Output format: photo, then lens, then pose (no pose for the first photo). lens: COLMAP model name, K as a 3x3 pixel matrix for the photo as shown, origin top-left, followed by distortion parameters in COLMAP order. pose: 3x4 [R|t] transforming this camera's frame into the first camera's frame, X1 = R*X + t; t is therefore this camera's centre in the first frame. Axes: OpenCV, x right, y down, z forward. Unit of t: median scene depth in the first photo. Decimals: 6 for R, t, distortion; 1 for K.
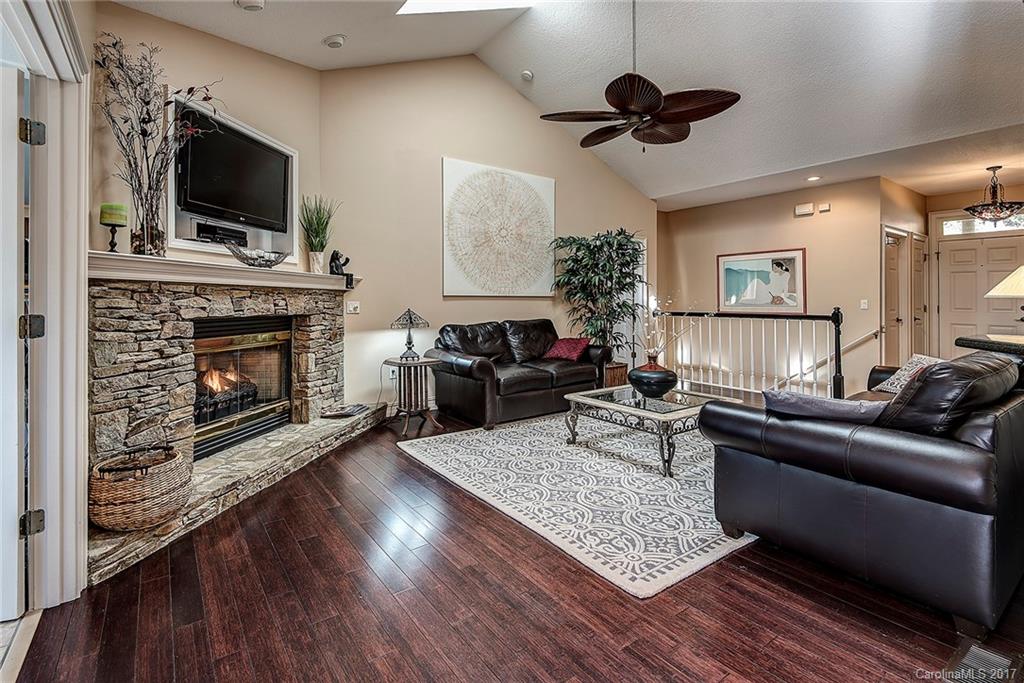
lens RADIAL K [[479.3, 0, 513.0], [0, 479.3, 293.5], [0, 0, 1]] dist [-0.018105, -0.001228]
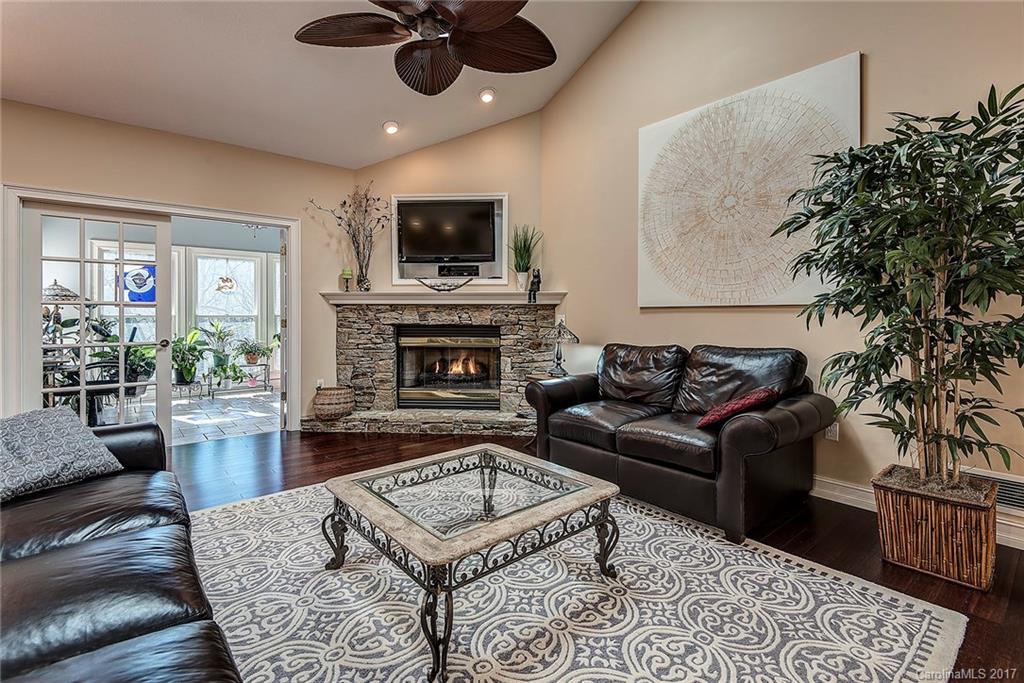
lens RADIAL K [[479.3, 0, 514.1], [0, 479.3, 322.3], [0, 0, 1]] dist [-0.018105, -0.001228]
pose [[0.048337, 0.011924, -0.998760, 0.831302], [0.013645, 0.999828, 0.012597, 0.022014], [0.998738, -0.014237, 0.048166, 1.006381]]
